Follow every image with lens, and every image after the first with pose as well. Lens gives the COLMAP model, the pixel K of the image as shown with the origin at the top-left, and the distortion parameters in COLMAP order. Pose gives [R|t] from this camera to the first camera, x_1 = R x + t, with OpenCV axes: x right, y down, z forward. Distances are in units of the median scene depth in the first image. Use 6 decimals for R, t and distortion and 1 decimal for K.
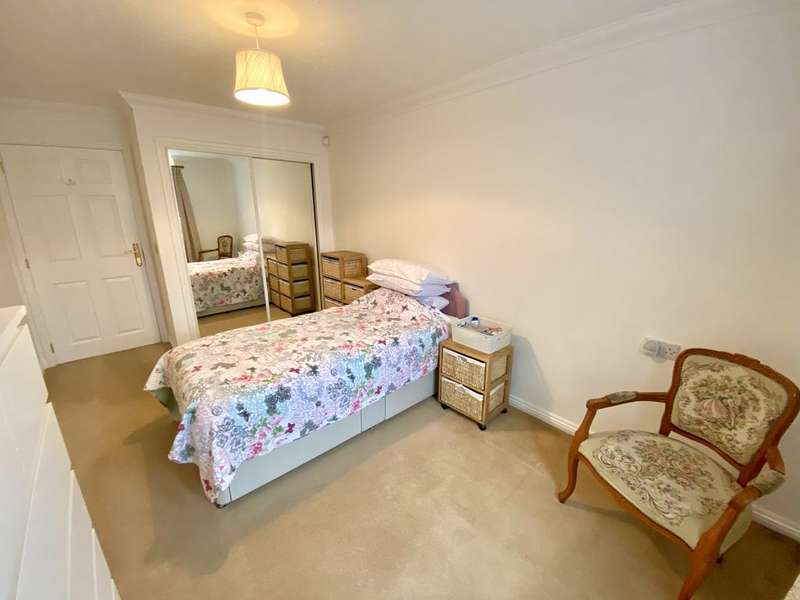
lens RADIAL K [[325.8, 0, 397.9], [0, 325.8, 302.3], [0, 0, 1]] dist [0.014011, -0.018572]
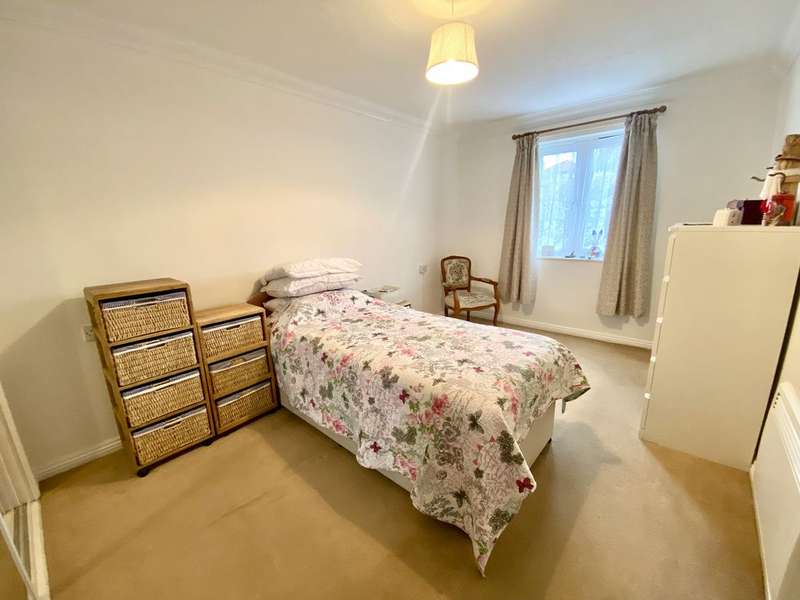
lens RADIAL K [[325.8, 0, 397.9], [0, 325.8, 302.3], [0, 0, 1]] dist [0.014011, -0.018572]
pose [[-0.119930, -0.234117, 0.964783, -1.178734], [0.301592, 0.917279, 0.260080, -0.234360], [-0.945864, 0.322163, -0.039401, 1.102803]]
